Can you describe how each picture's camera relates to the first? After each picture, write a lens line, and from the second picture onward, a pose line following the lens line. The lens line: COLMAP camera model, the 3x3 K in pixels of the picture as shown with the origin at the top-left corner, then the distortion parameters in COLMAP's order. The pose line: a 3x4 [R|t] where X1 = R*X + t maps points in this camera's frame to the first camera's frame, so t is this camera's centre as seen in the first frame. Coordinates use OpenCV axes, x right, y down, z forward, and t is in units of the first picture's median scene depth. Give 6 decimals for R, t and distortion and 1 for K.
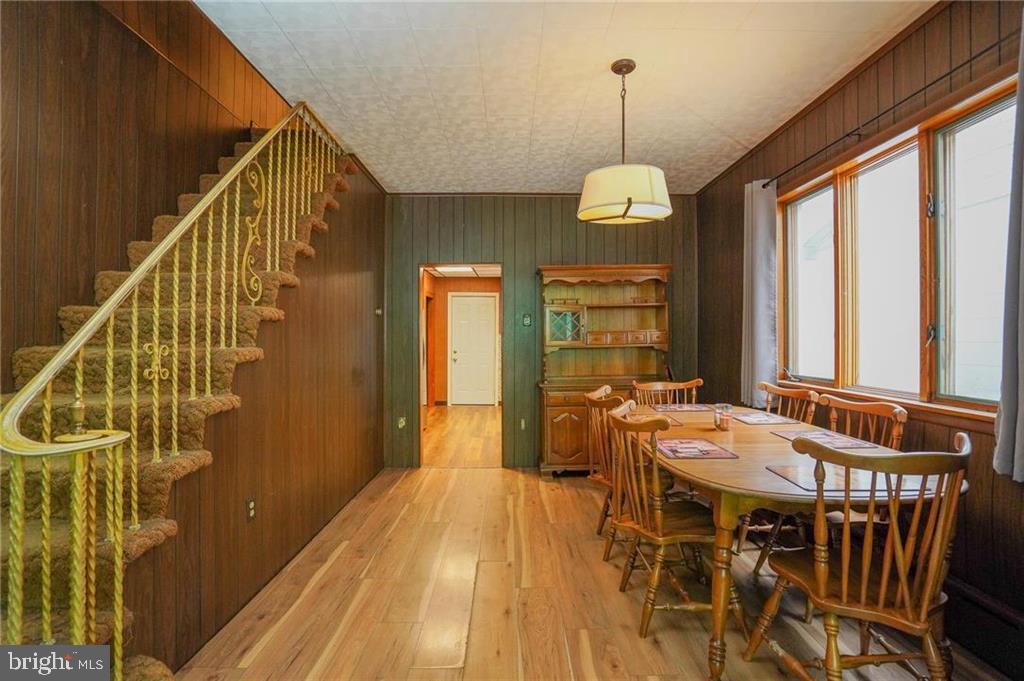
lens RADIAL K [[483.8, 0, 508.2], [0, 483.8, 341.8], [0, 0, 1]] dist [-0.054068, 0.023446]
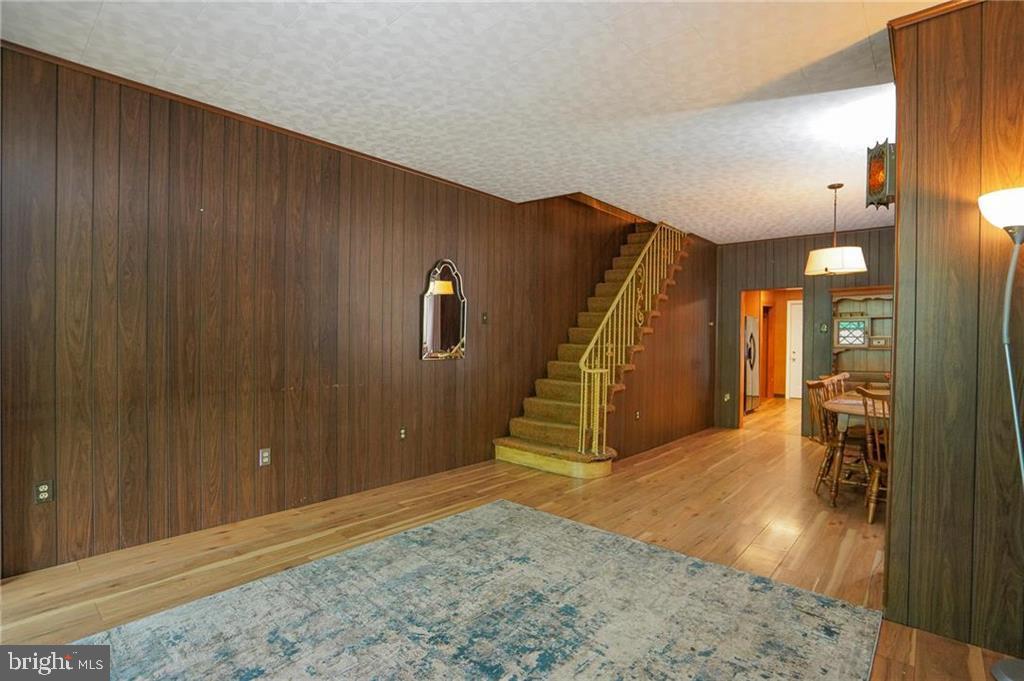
lens RADIAL K [[483.8, 0, 520.3], [0, 483.8, 344.7], [0, 0, 1]] dist [-0.054068, 0.023446]
pose [[0.758254, 0.012750, -0.651835, 0.465008], [-0.008739, 0.999918, 0.009393, -0.007453], [0.651901, -0.001426, 0.758303, -0.975044]]
